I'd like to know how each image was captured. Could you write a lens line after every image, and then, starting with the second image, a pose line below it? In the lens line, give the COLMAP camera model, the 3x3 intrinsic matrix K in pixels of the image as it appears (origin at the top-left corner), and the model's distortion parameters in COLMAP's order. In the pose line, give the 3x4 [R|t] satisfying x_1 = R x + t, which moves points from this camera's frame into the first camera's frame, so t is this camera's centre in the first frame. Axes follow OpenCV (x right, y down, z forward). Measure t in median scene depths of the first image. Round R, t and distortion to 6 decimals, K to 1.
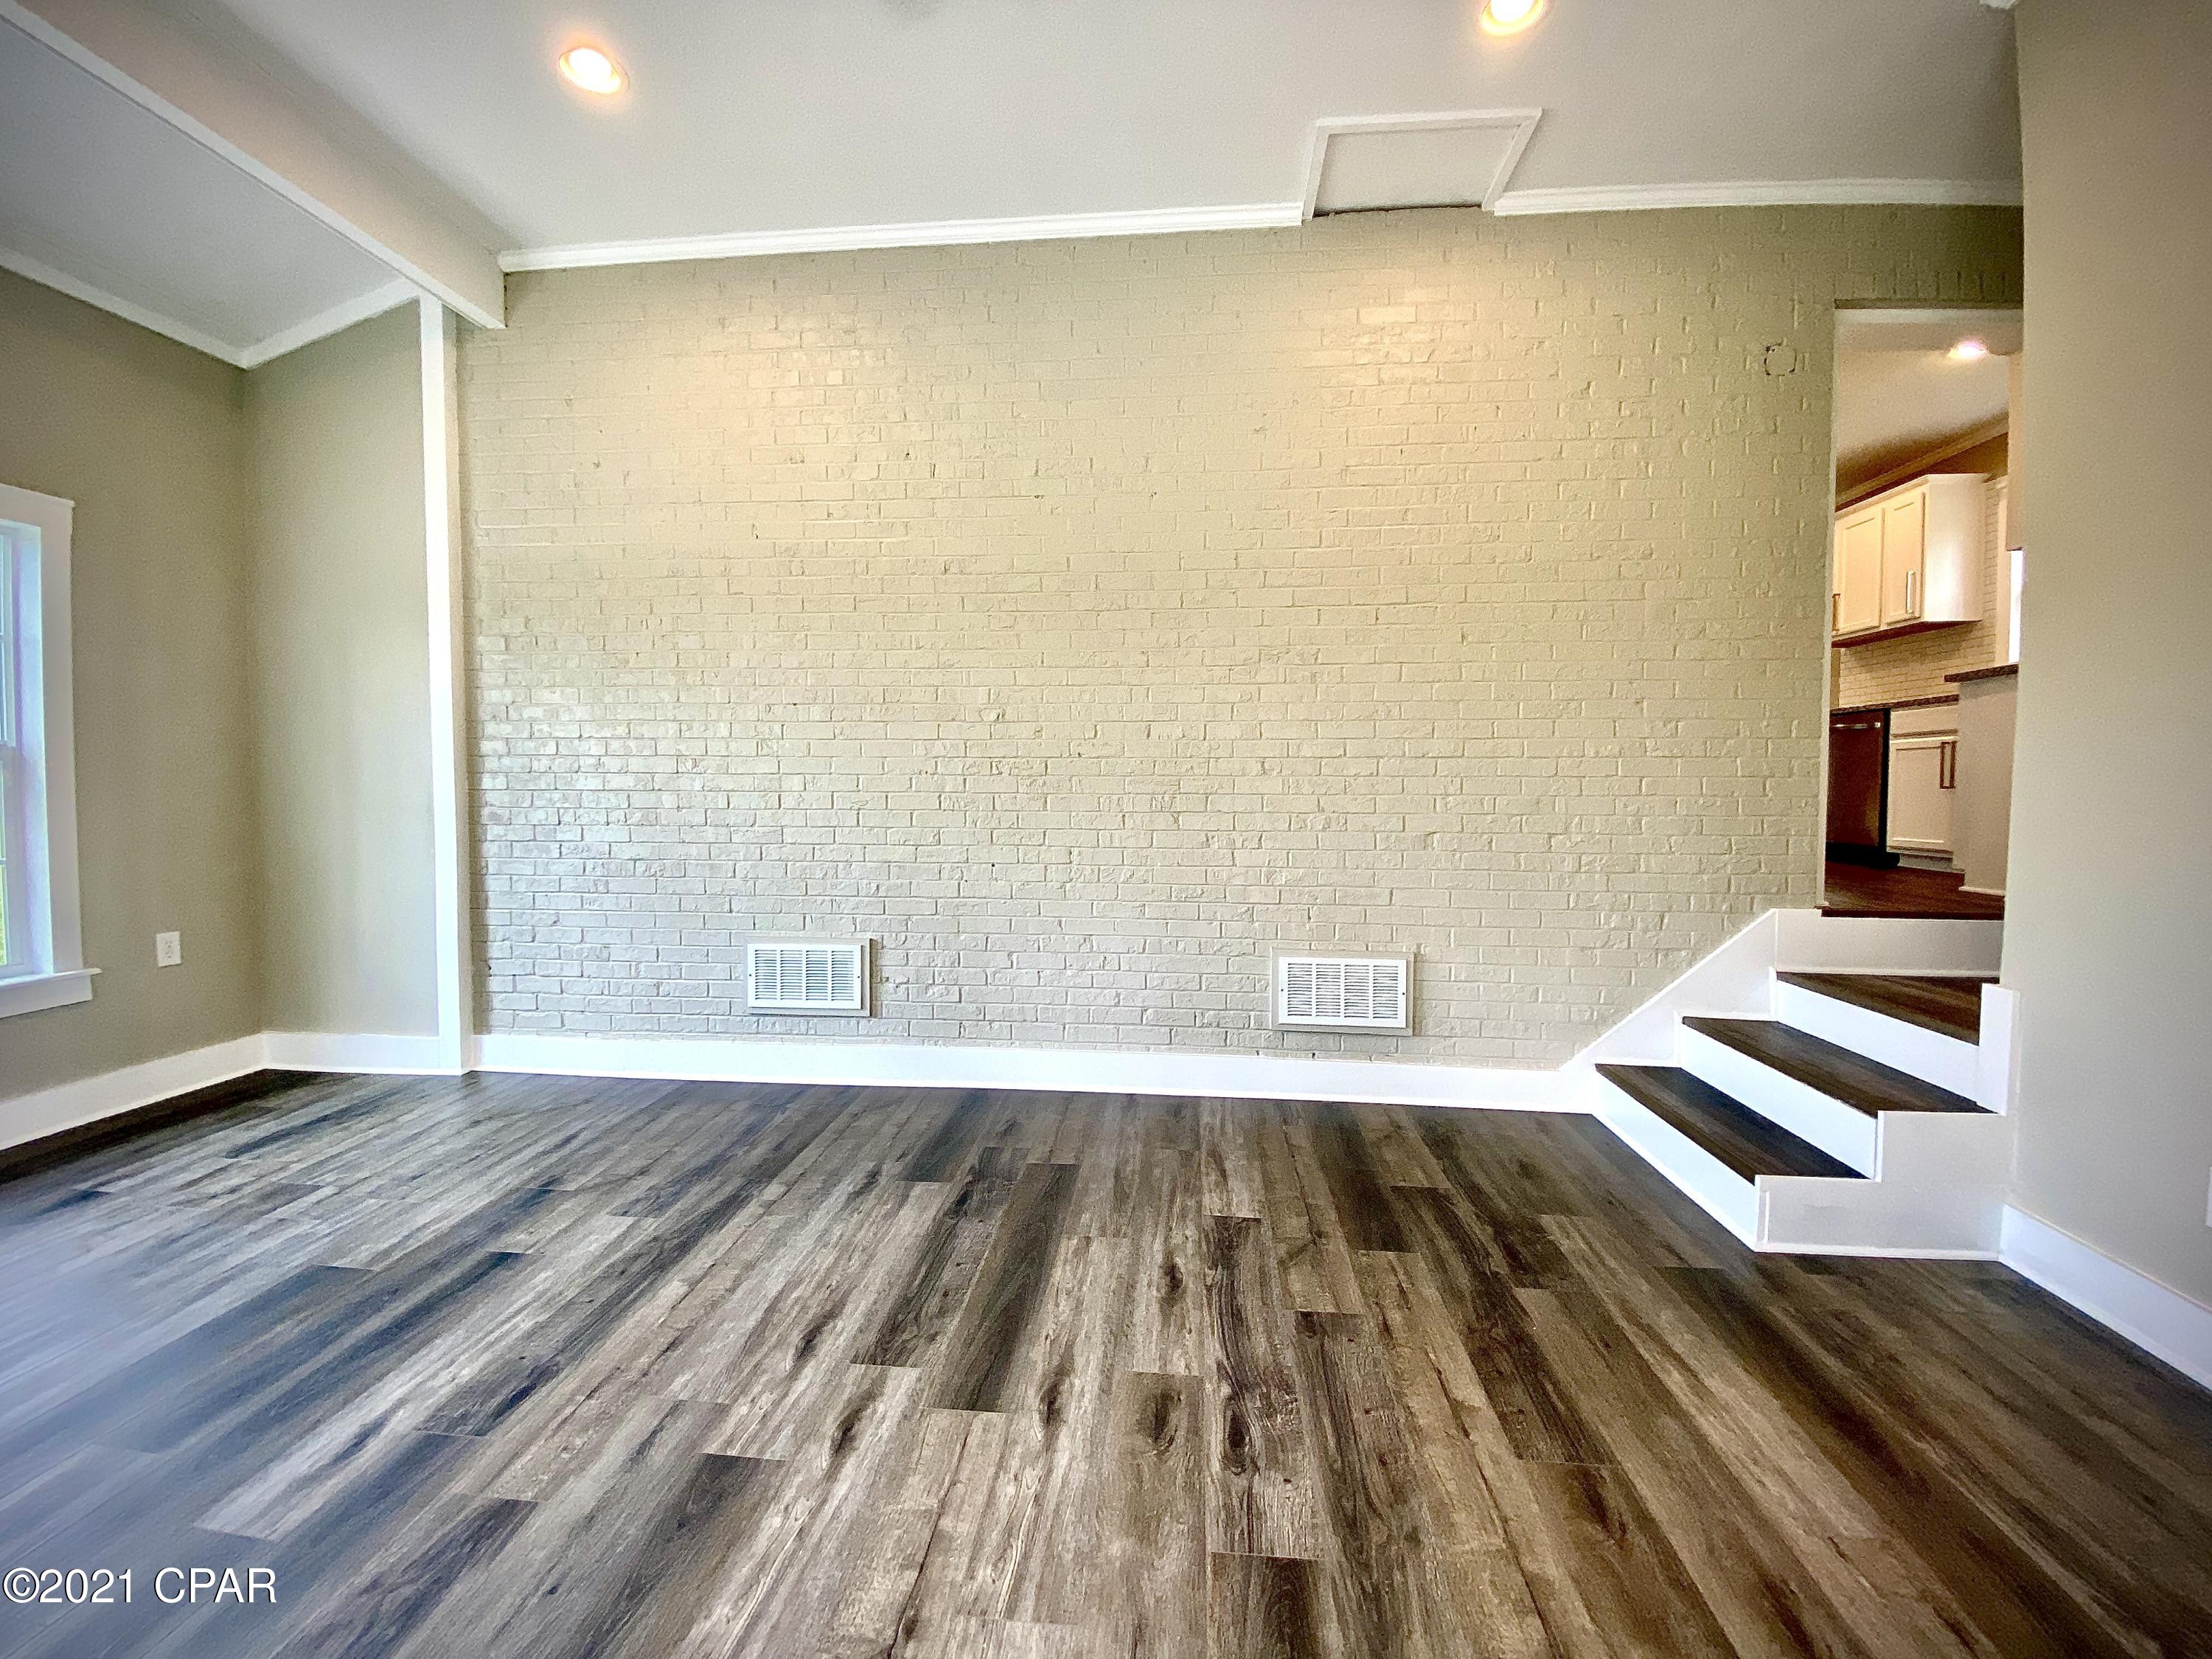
lens RADIAL K [[896.7, 0, 1102.9], [0, 896.7, 821.8], [0, 0, 1]] dist [0.035468, -0.028914]
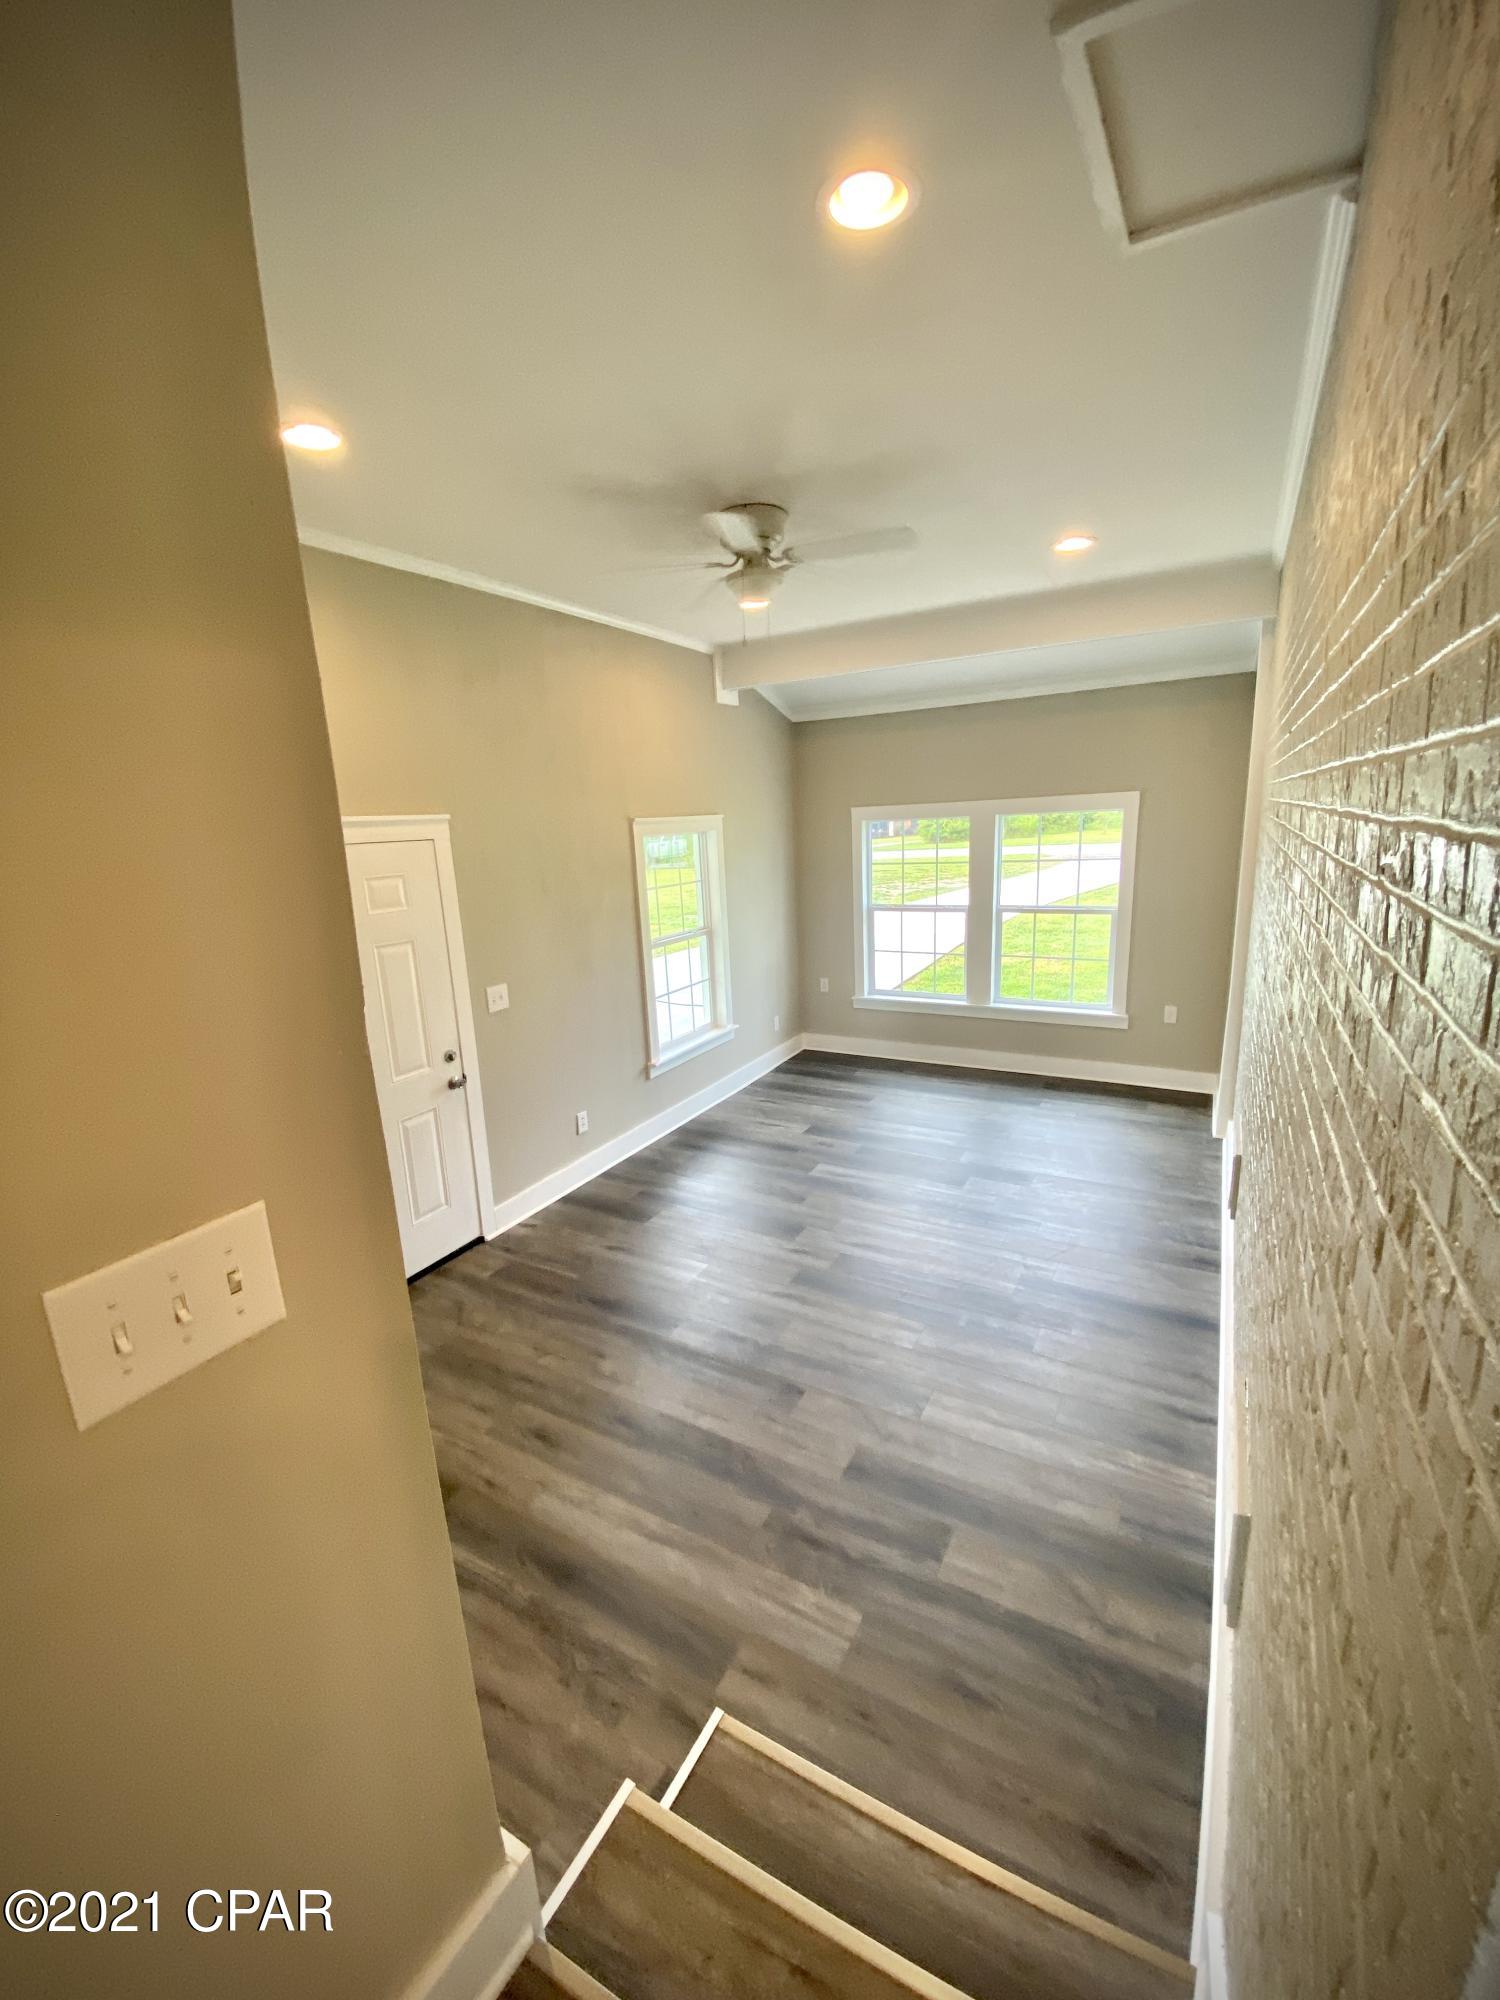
lens RADIAL K [[810.7, 0, 750.0], [0, 810.7, 1000.0], [0, 0, 1]] dist [0.035468, -0.028914]
pose [[-0.408030, 0.215537, -0.887162, 0.944260], [0.001413, 0.971881, 0.235469, -0.327921], [0.912968, 0.094825, -0.396861, 0.956481]]
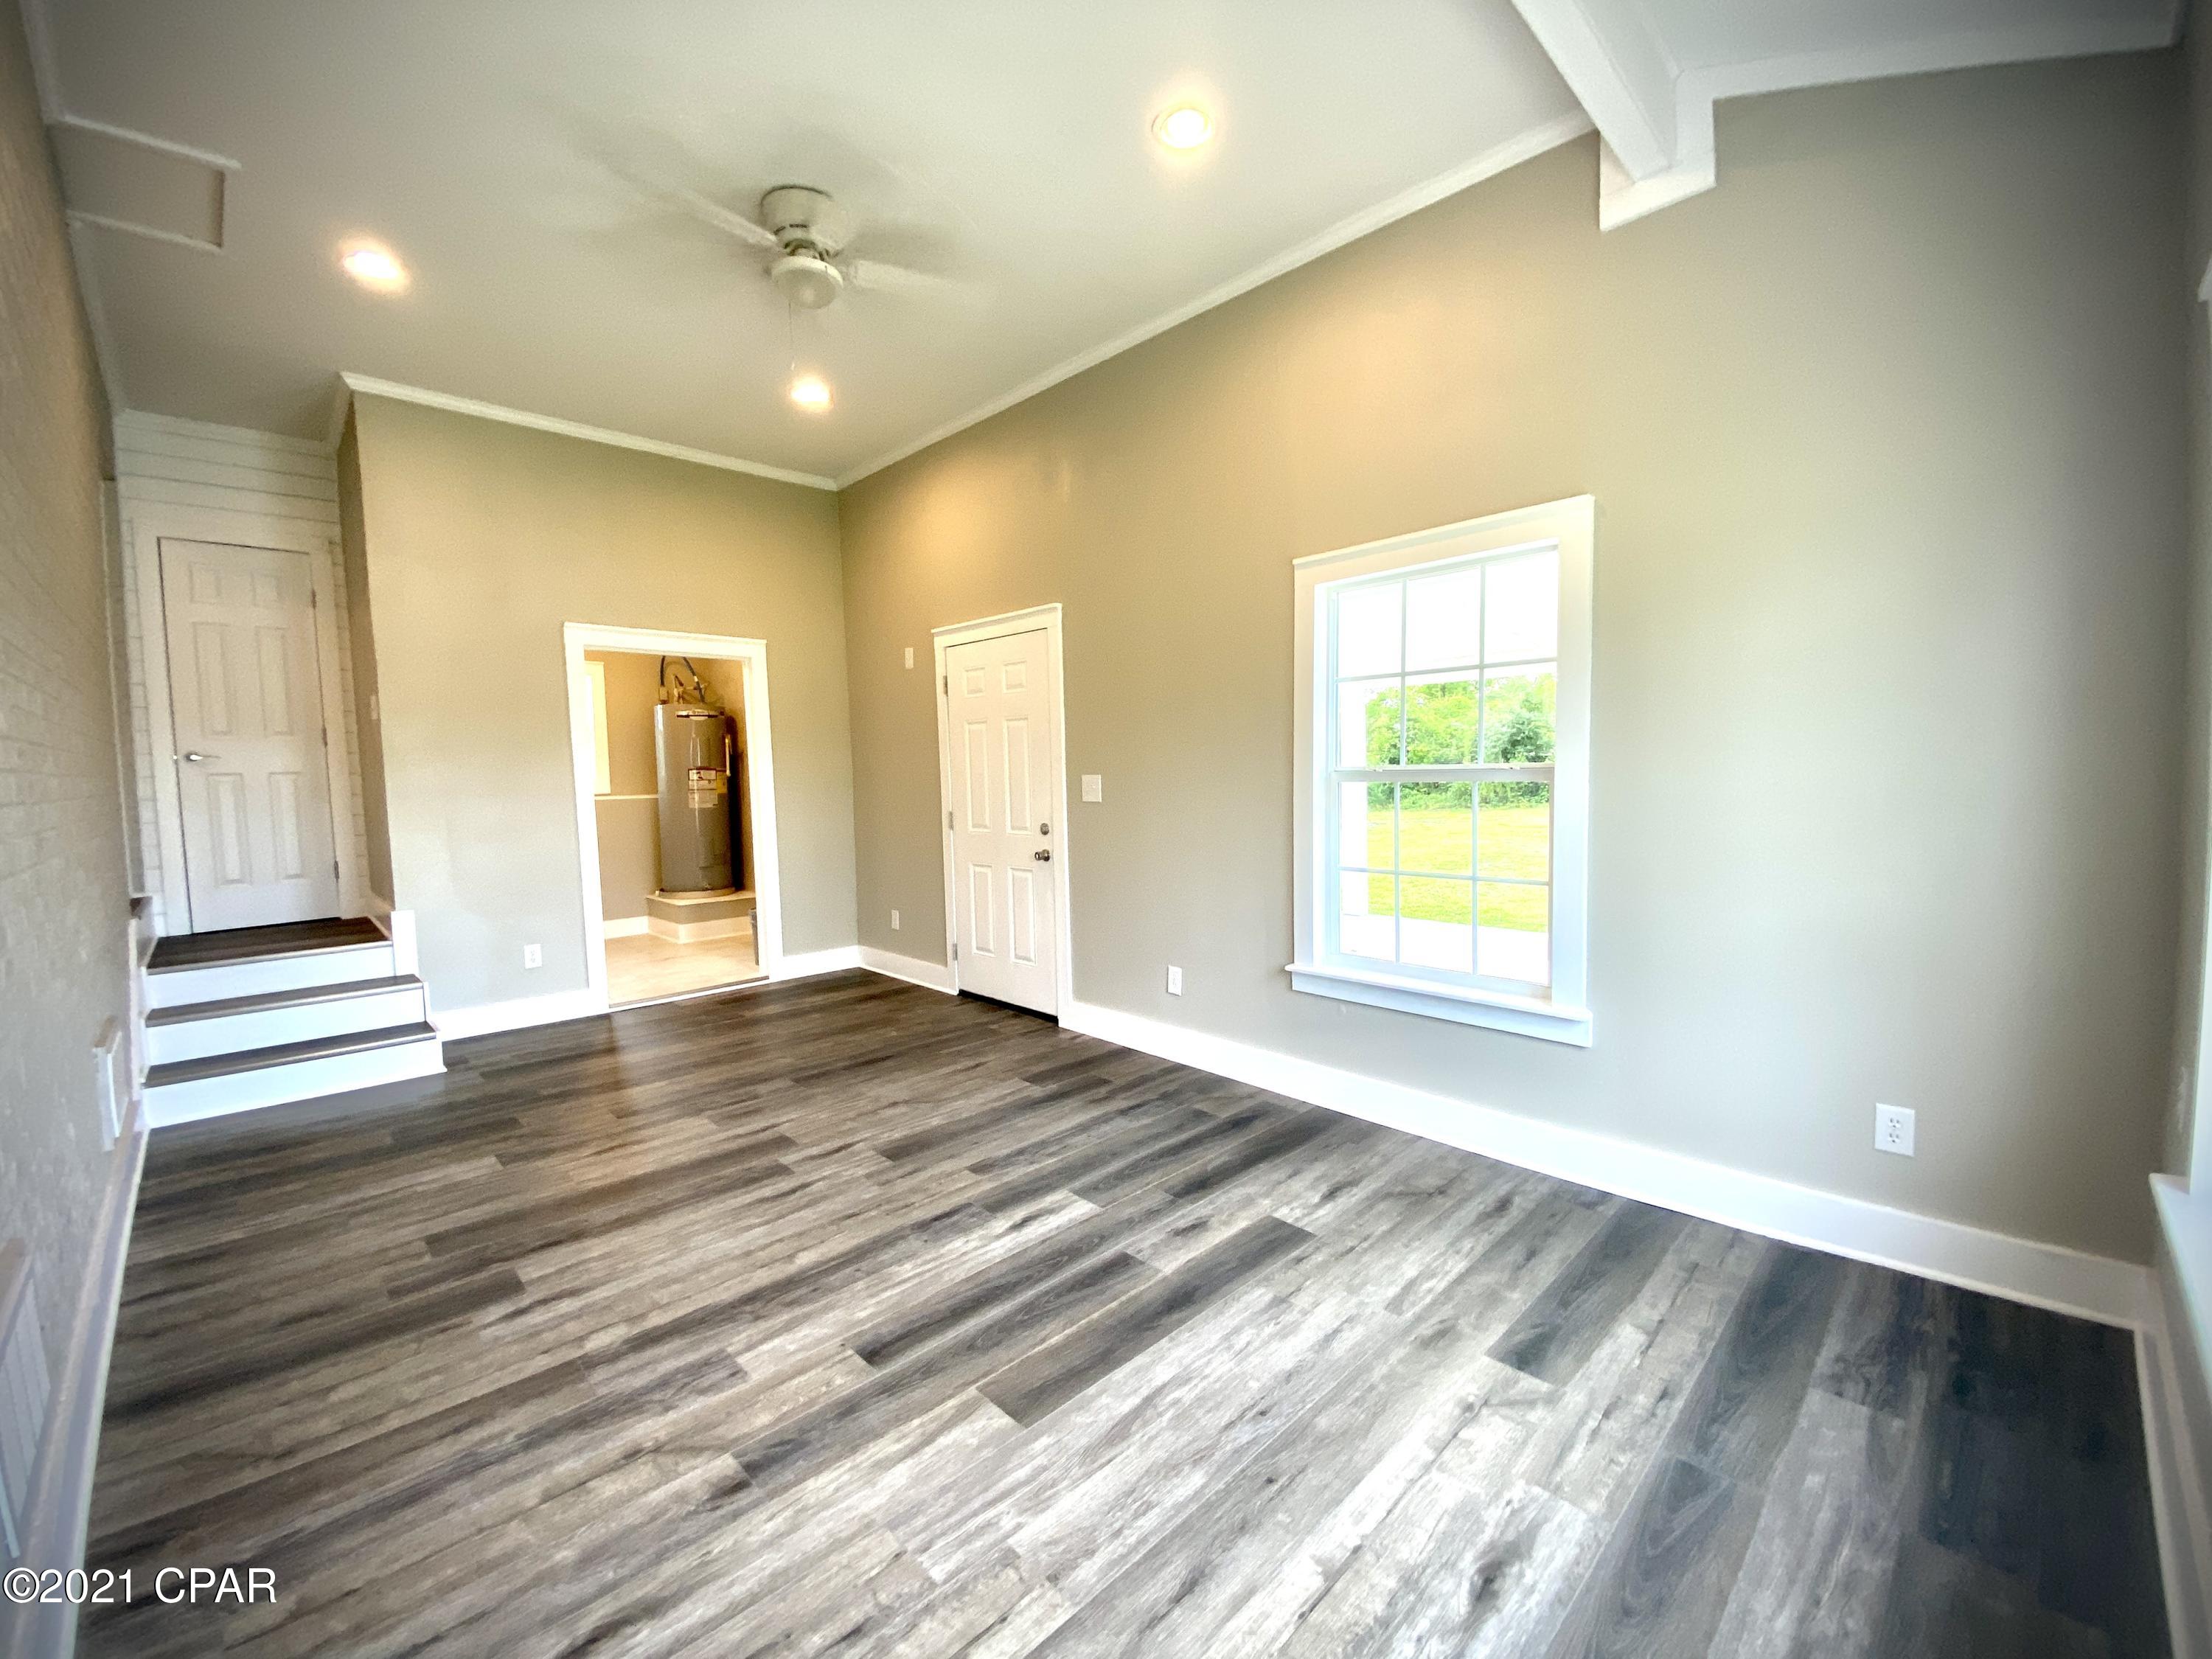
lens RADIAL K [[896.7, 0, 1102.9], [0, 896.7, 821.8], [0, 0, 1]] dist [0.035468, -0.028914]
pose [[-0.767129, -0.028497, 0.640860, -1.050582], [0.045685, 0.994049, 0.098890, -0.096220], [-0.639864, 0.105139, -0.761262, 1.112039]]
